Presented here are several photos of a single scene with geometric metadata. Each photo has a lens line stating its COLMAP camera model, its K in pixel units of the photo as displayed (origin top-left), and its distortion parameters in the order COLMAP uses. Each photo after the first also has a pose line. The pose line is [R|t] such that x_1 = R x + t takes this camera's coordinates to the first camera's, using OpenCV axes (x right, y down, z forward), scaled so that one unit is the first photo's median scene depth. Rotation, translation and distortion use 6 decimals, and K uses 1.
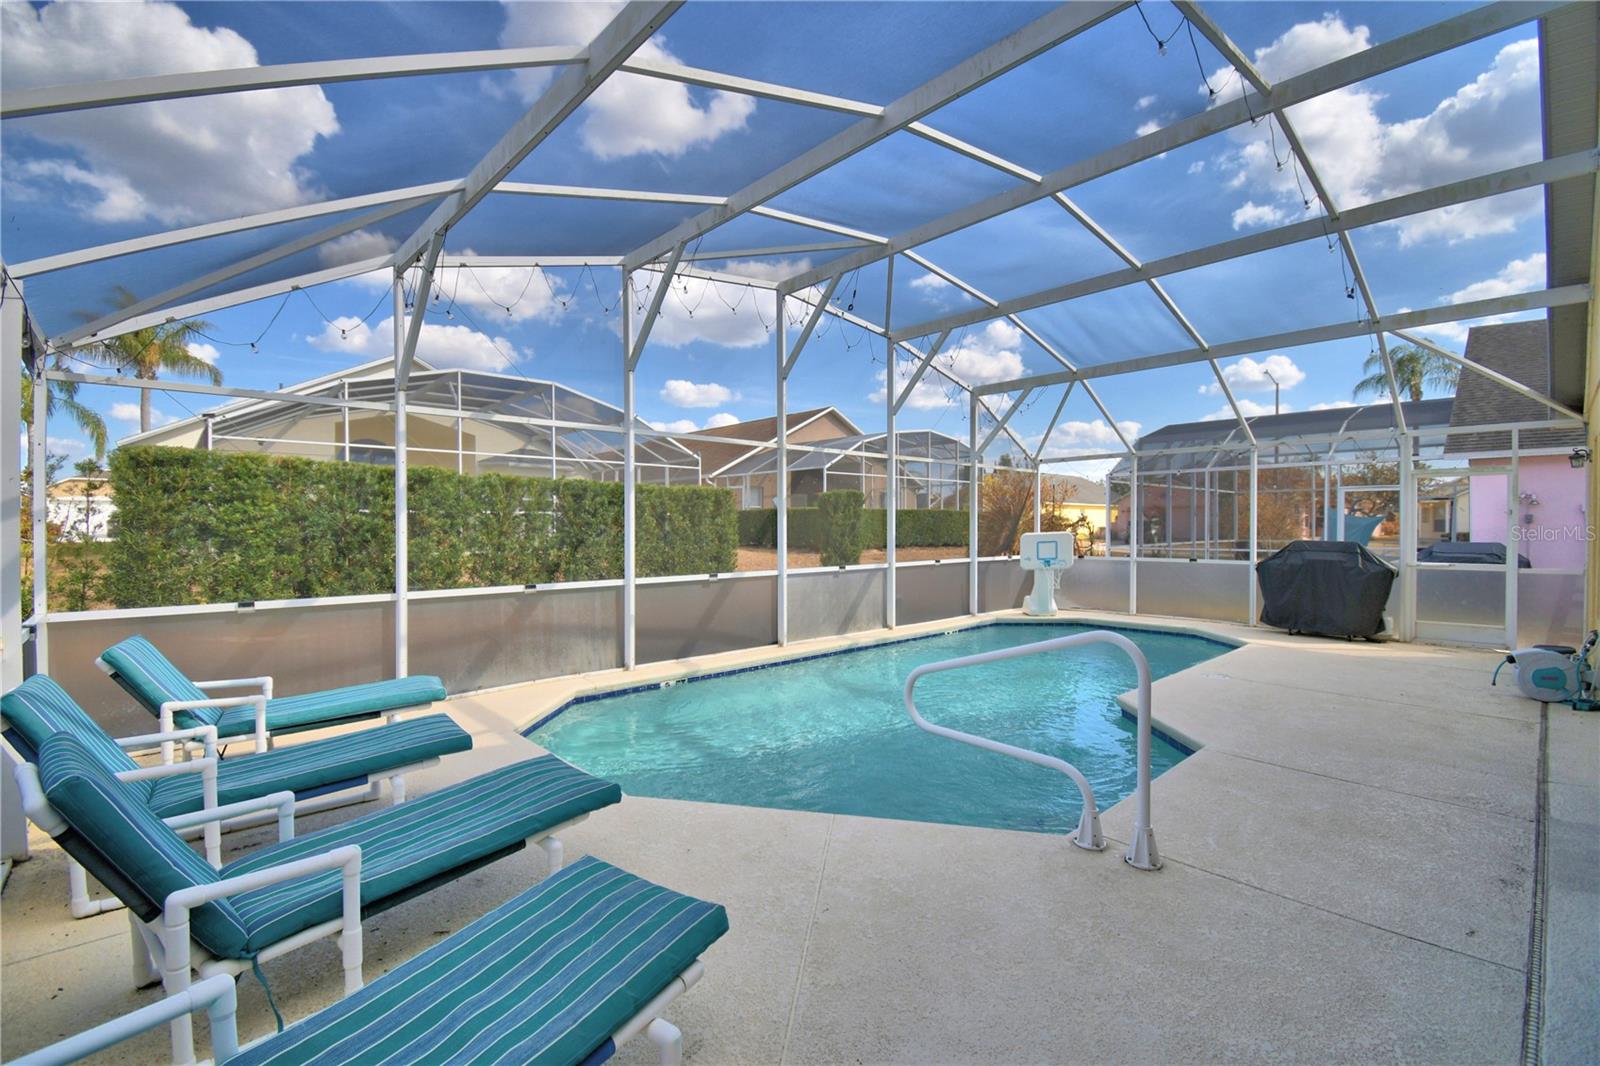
lens RADIAL K [[700.8, 0, 797.7], [0, 700.8, 532.8], [0, 0, 1]] dist [0.019576, -0.023664]
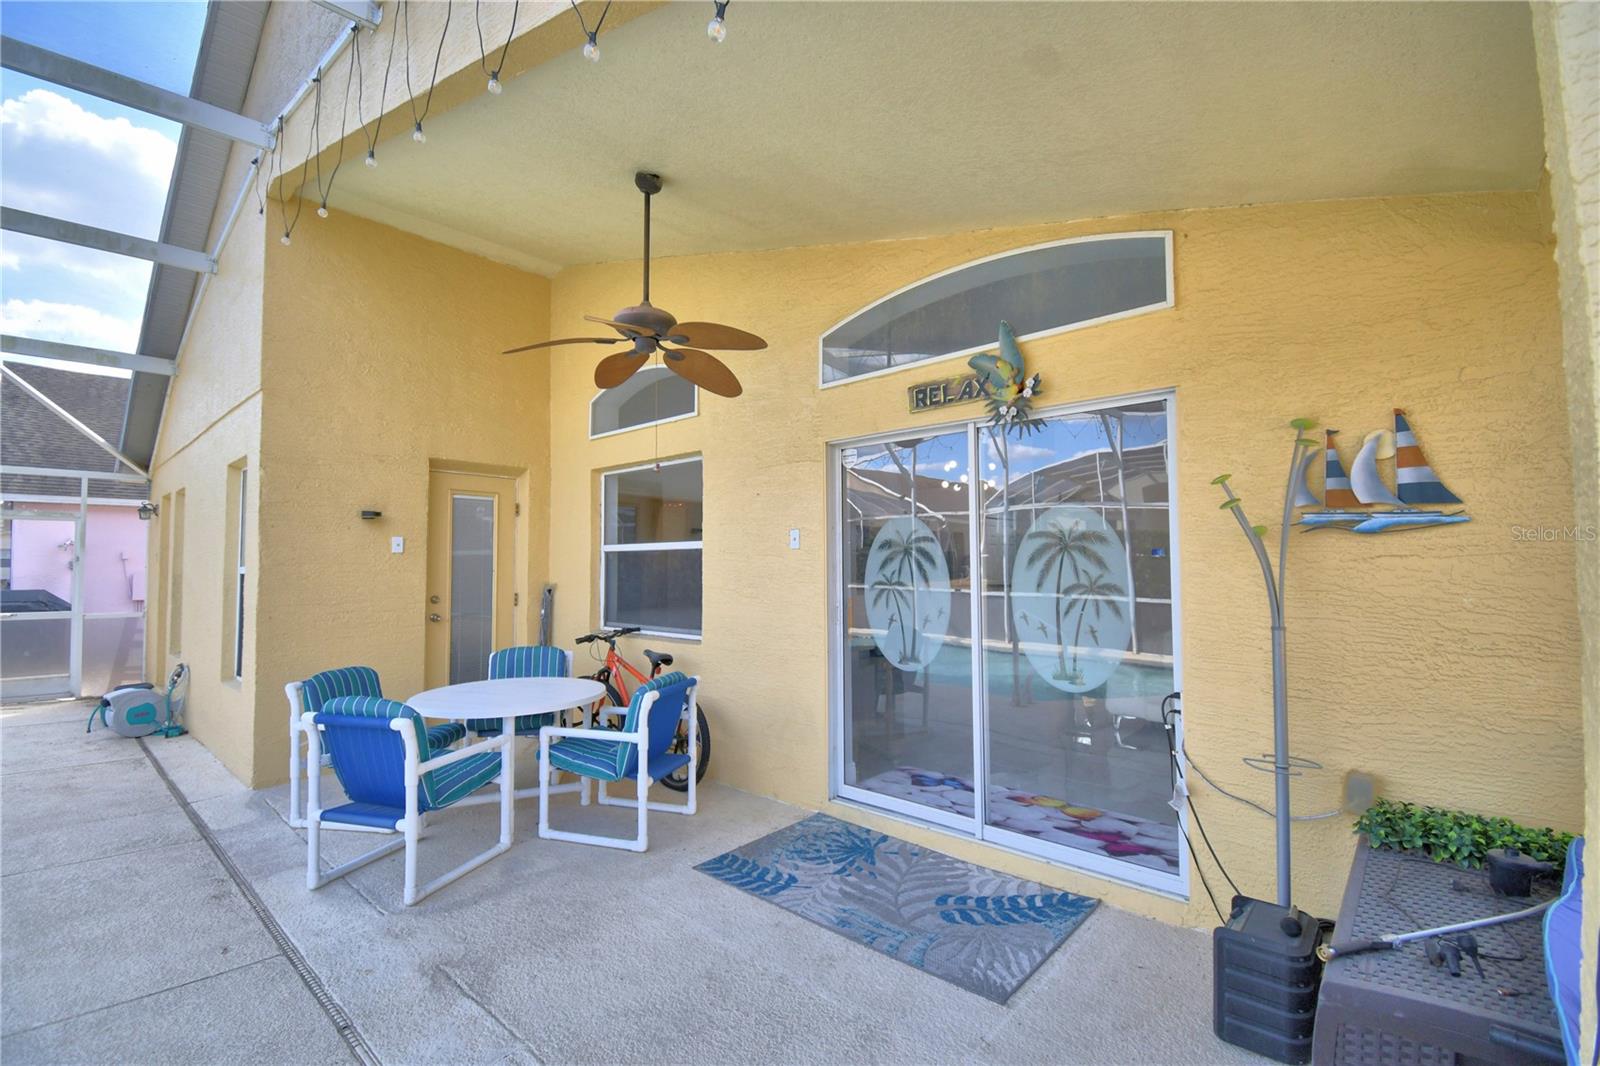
lens RADIAL K [[697.5, 0, 793.2], [0, 697.5, 536.8], [0, 0, 1]] dist [0.018641, -0.025902]
pose [[-0.089398, 0.045563, 0.994953, -0.066342], [0.015306, 0.998898, -0.044369, -0.001453], [-0.995878, 0.011262, -0.089997, 0.064707]]
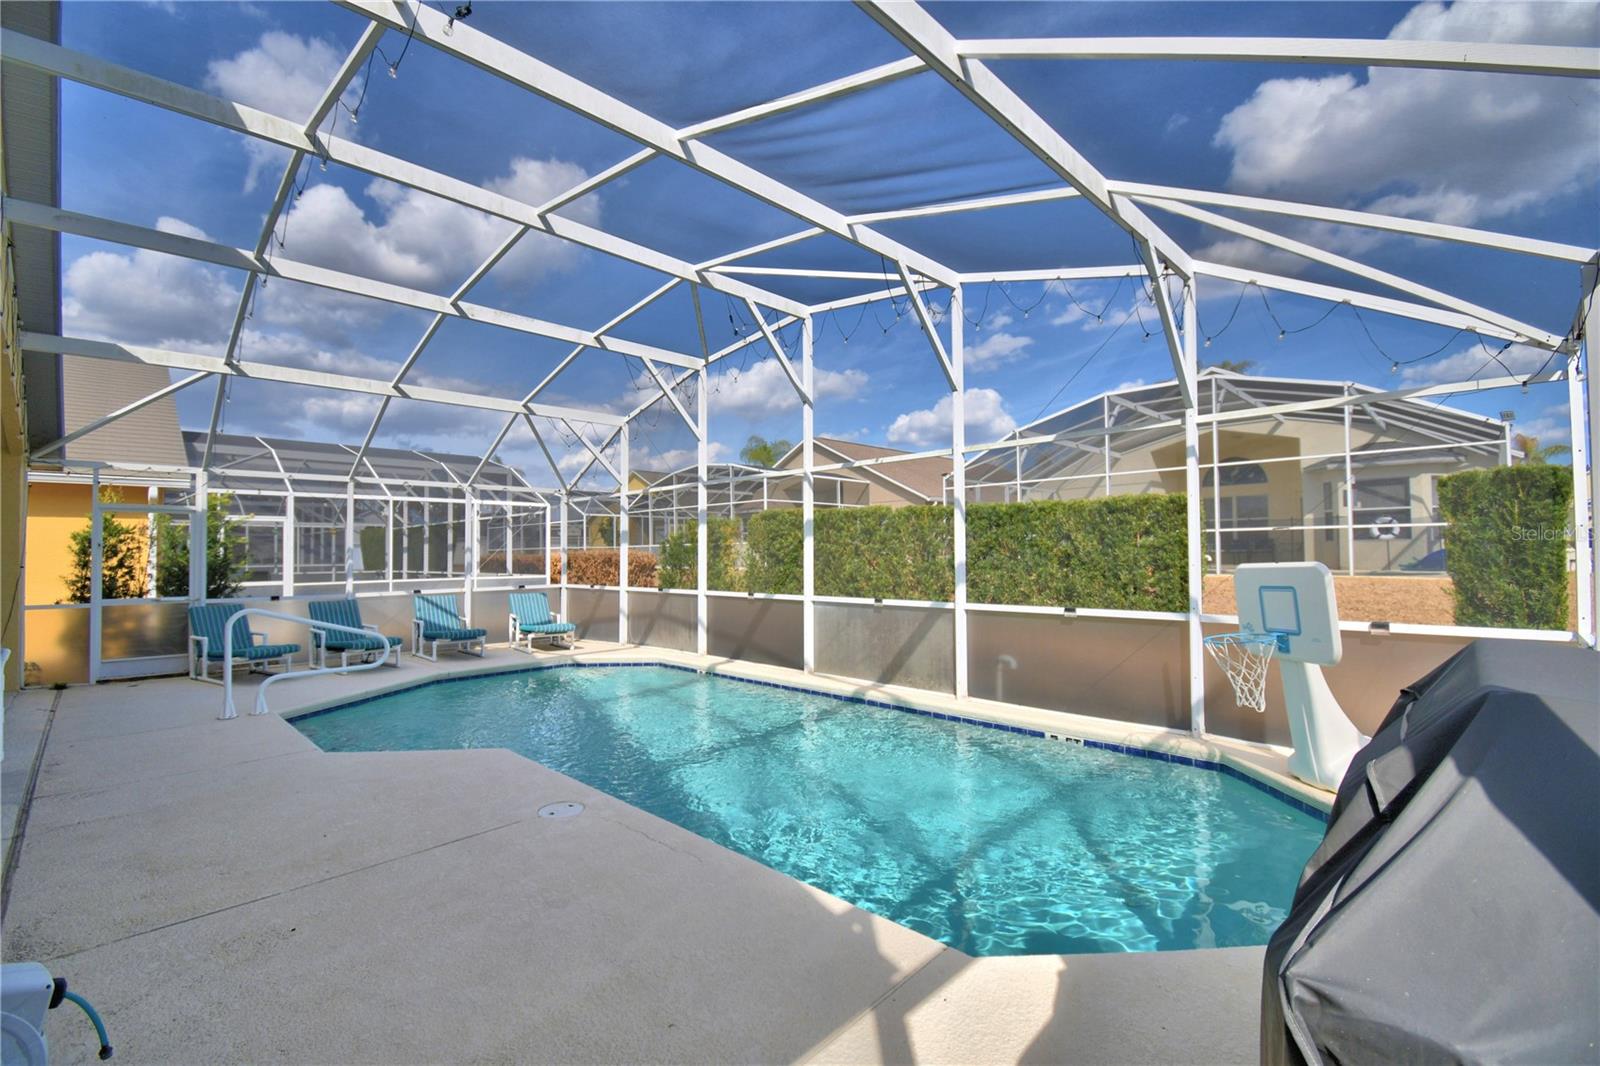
lens RADIAL K [[697.5, 0, 793.2], [0, 697.5, 536.8], [0, 0, 1]] dist [0.018641, -0.025902]
pose [[0.023432, -0.020342, -0.999518, 1.033182], [0.000719, 0.999793, -0.020330, -0.009459], [0.999725, -0.000243, 0.023442, 1.041834]]
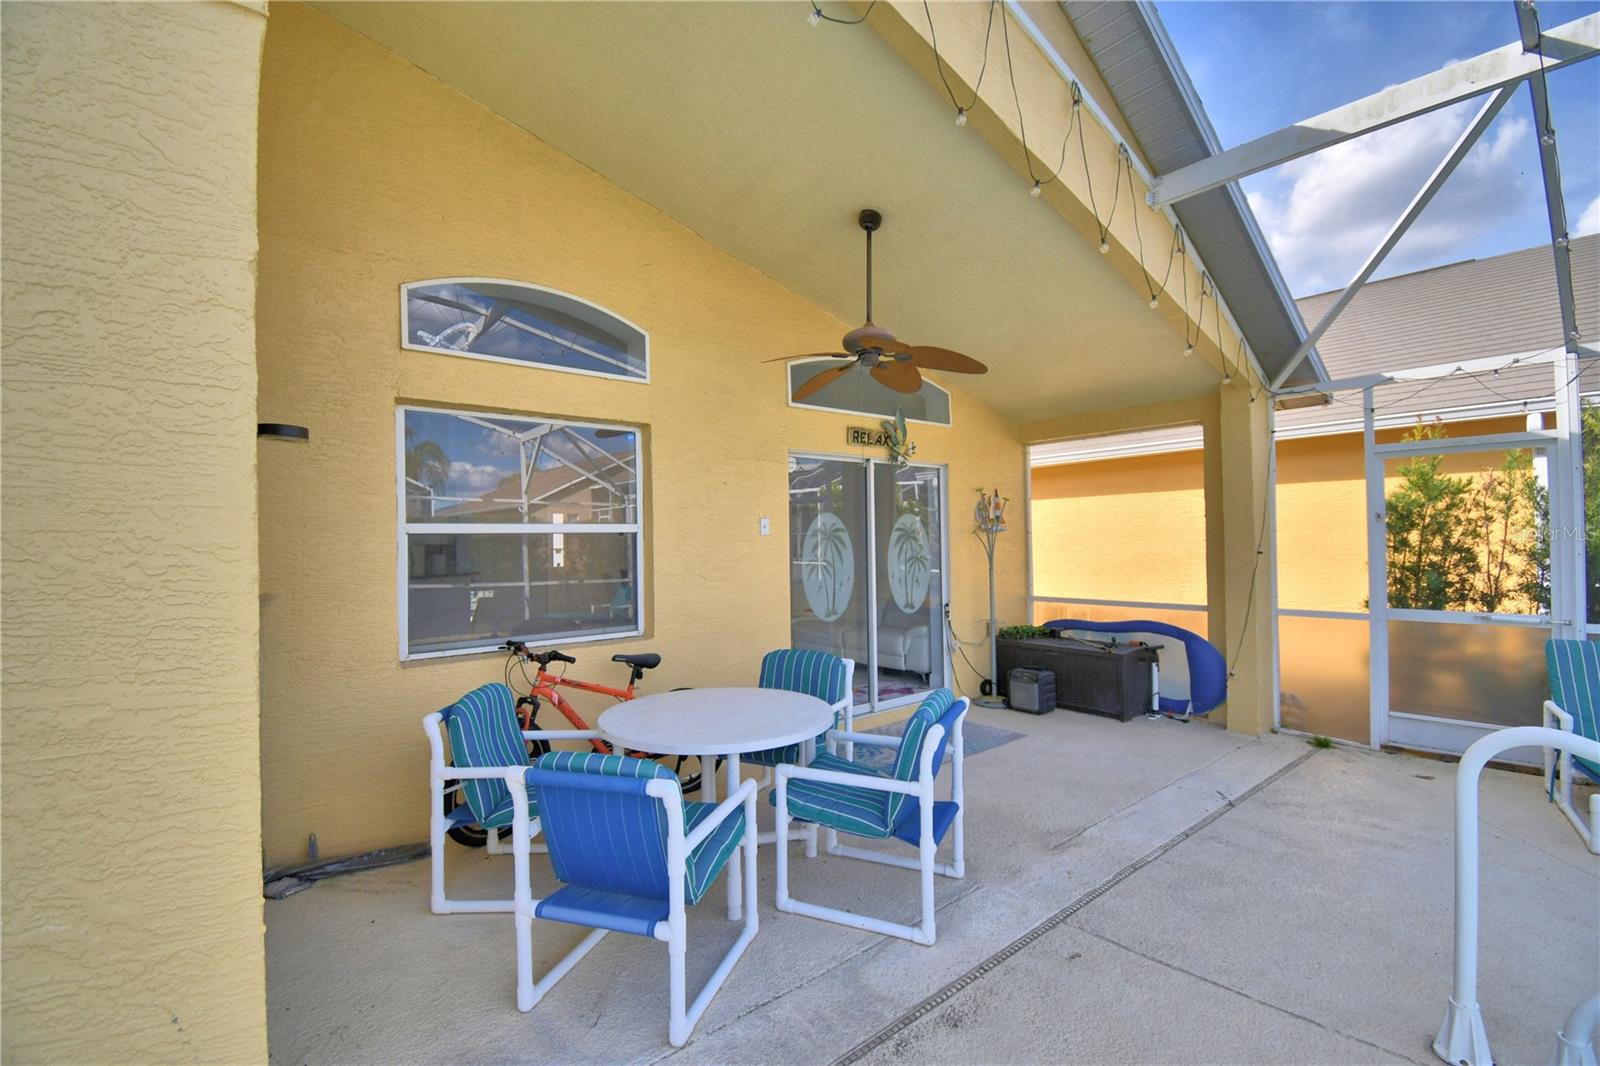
lens RADIAL K [[697.5, 0, 793.2], [0, 697.5, 536.8], [0, 0, 1]] dist [0.018641, -0.025902]
pose [[-0.997926, 0.024769, 0.059410, 0.416591], [0.024762, 0.999693, -0.000858, -0.013561], [-0.059413, 0.000615, -0.998233, 0.649551]]
